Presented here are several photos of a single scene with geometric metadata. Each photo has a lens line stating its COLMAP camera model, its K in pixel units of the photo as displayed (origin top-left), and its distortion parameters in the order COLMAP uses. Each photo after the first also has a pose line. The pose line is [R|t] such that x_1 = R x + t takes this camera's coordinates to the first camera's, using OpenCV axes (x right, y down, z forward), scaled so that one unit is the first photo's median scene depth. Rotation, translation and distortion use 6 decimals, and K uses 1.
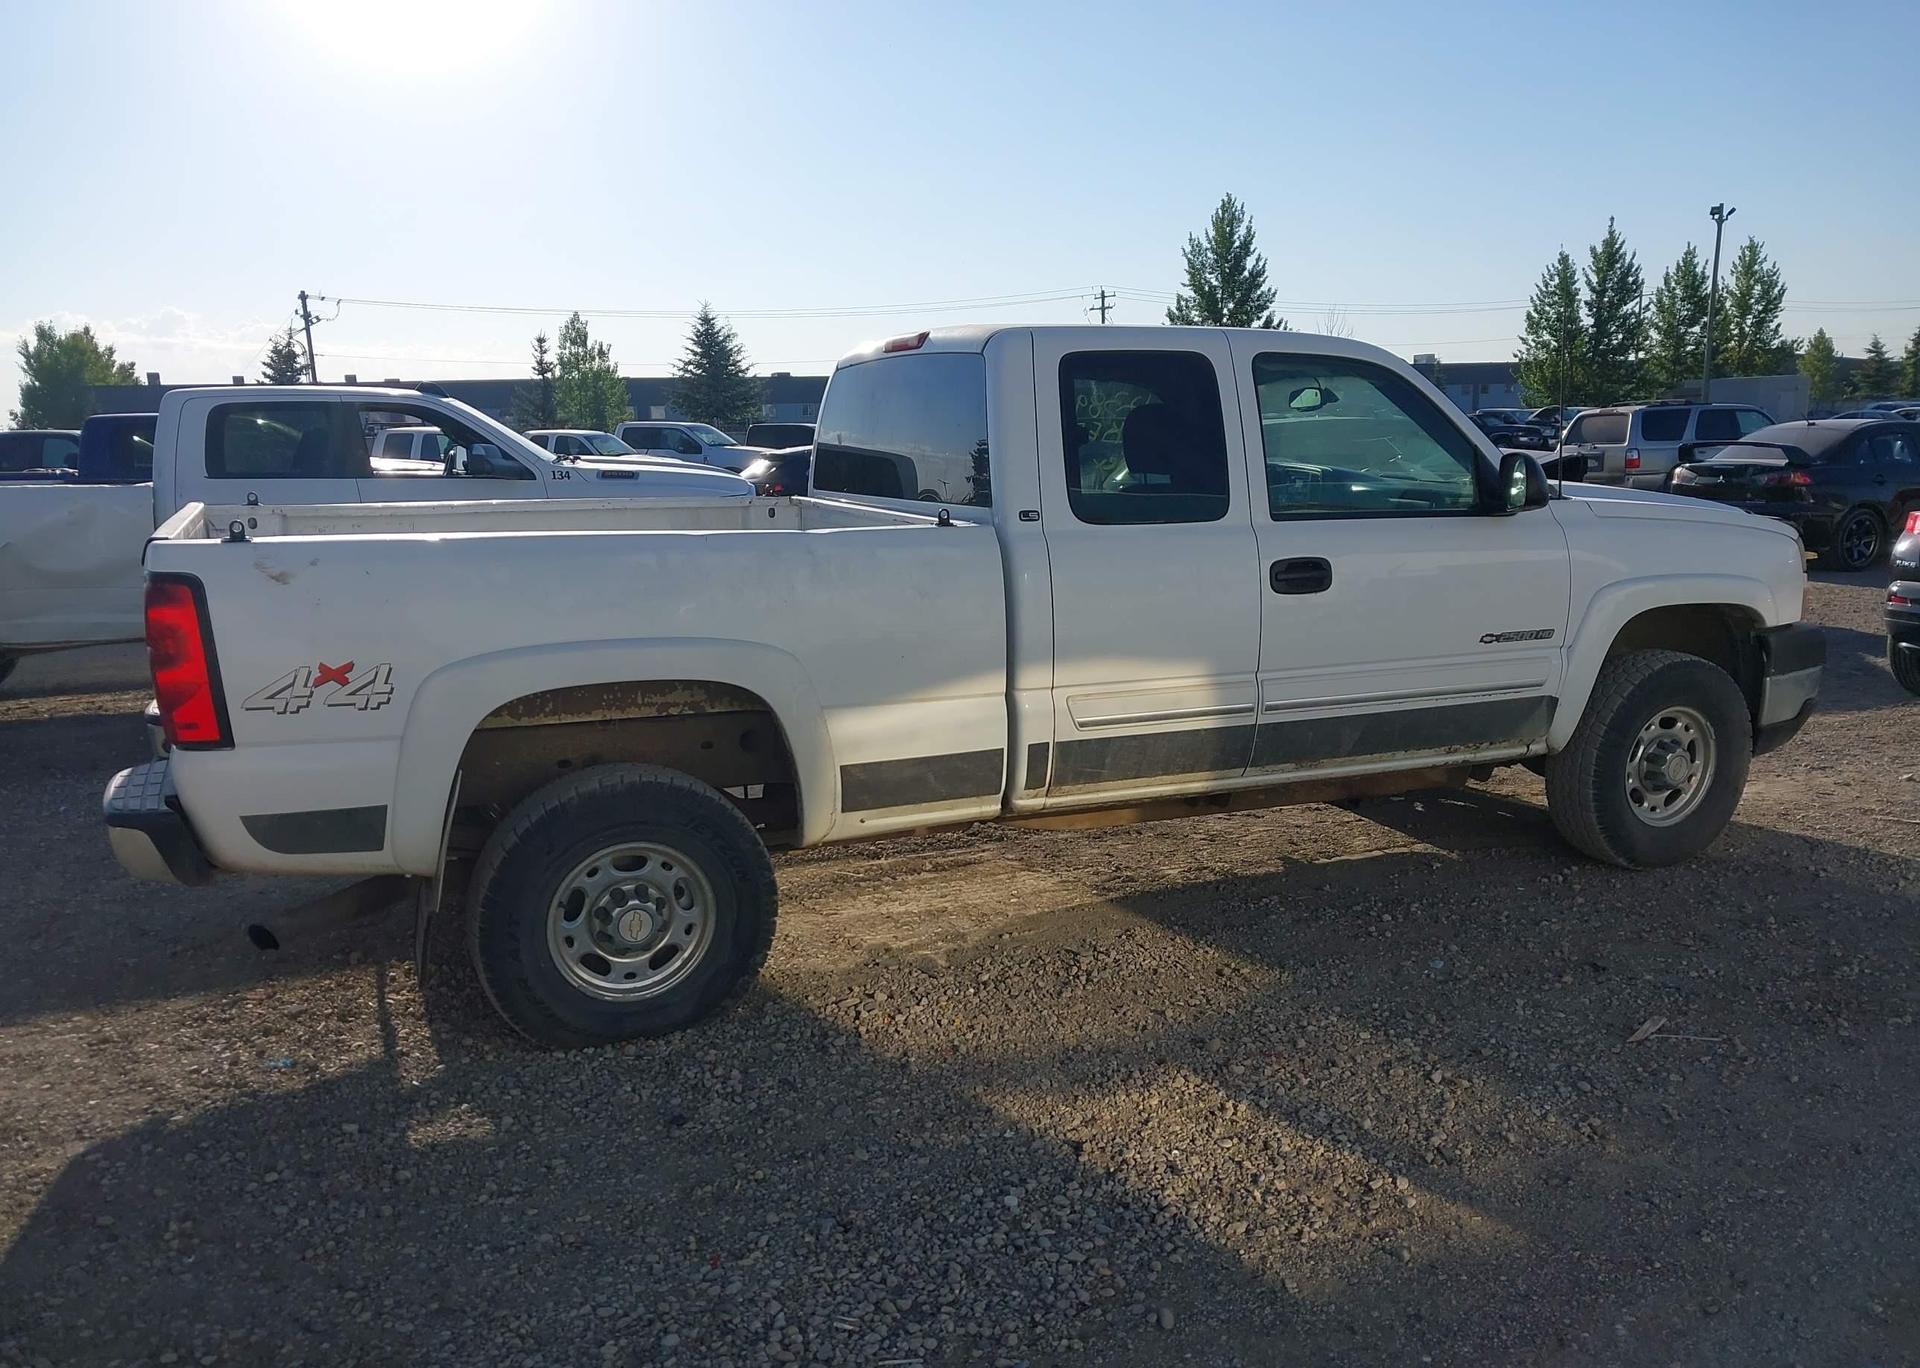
lens RADIAL K [[1519.7, 0, 960.9], [0, 1519.7, 740.3], [0, 0, 1]] dist [0.029300, -0.028225]
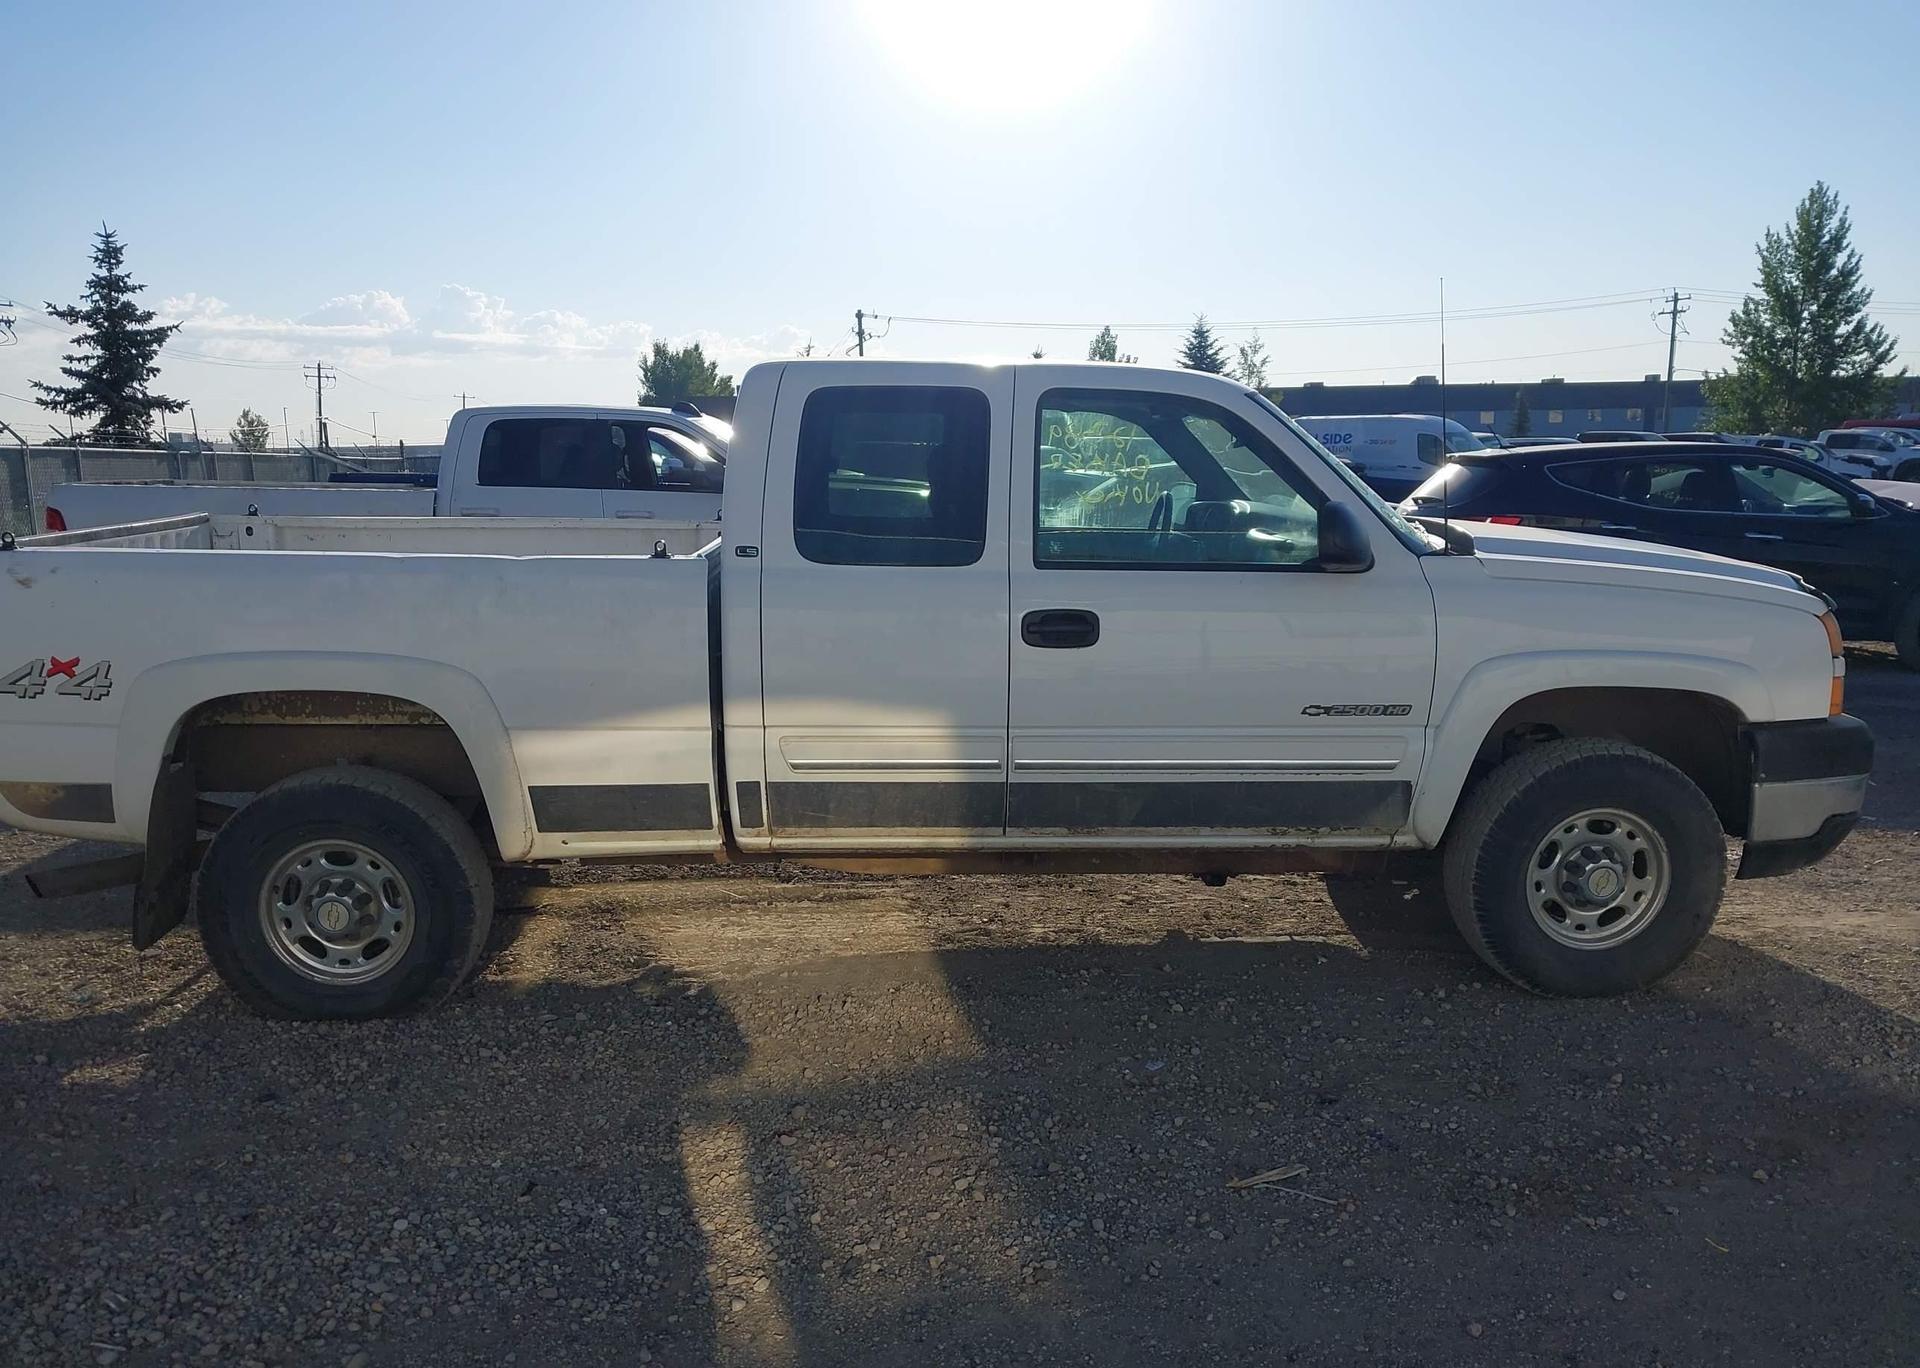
lens RADIAL K [[1525.2, 0, 961.2], [0, 1525.2, 726.5], [0, 0, 1]] dist [0.051371, -0.078669]
pose [[0.936186, 0.078328, -0.342667, 0.473136], [-0.083742, 0.996487, -0.001009, -0.040595], [0.341384, 0.029640, 0.939456, 0.102407]]
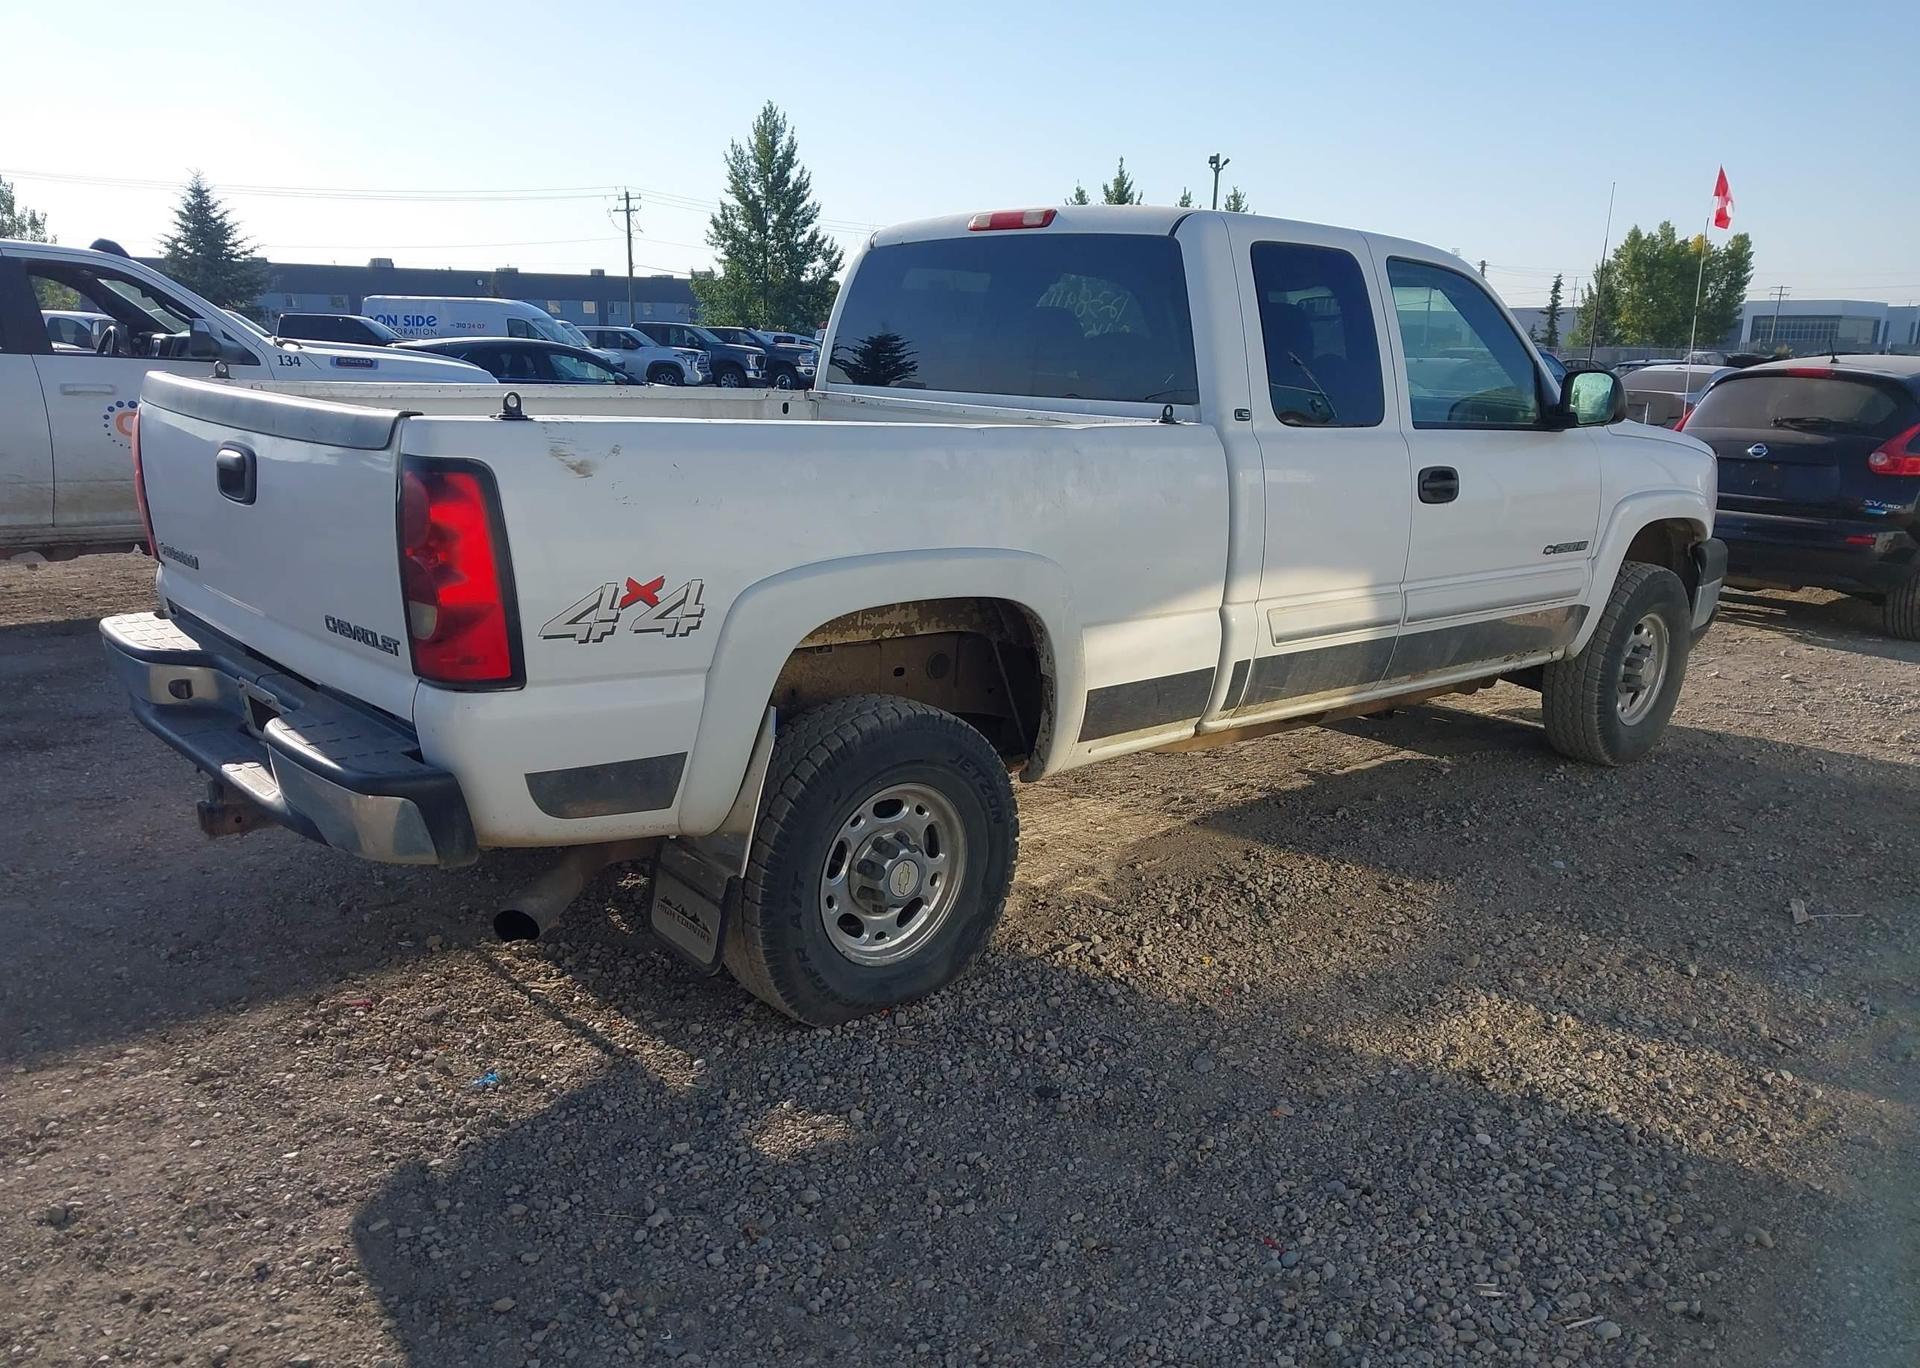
lens RADIAL K [[1525.2, 0, 961.2], [0, 1525.2, 726.5], [0, 0, 1]] dist [0.051371, -0.078669]
pose [[0.948588, -0.036937, 0.314351, -0.380151], [0.023401, 0.998634, 0.046728, -0.004734], [-0.315647, -0.036969, 0.948156, 0.136404]]
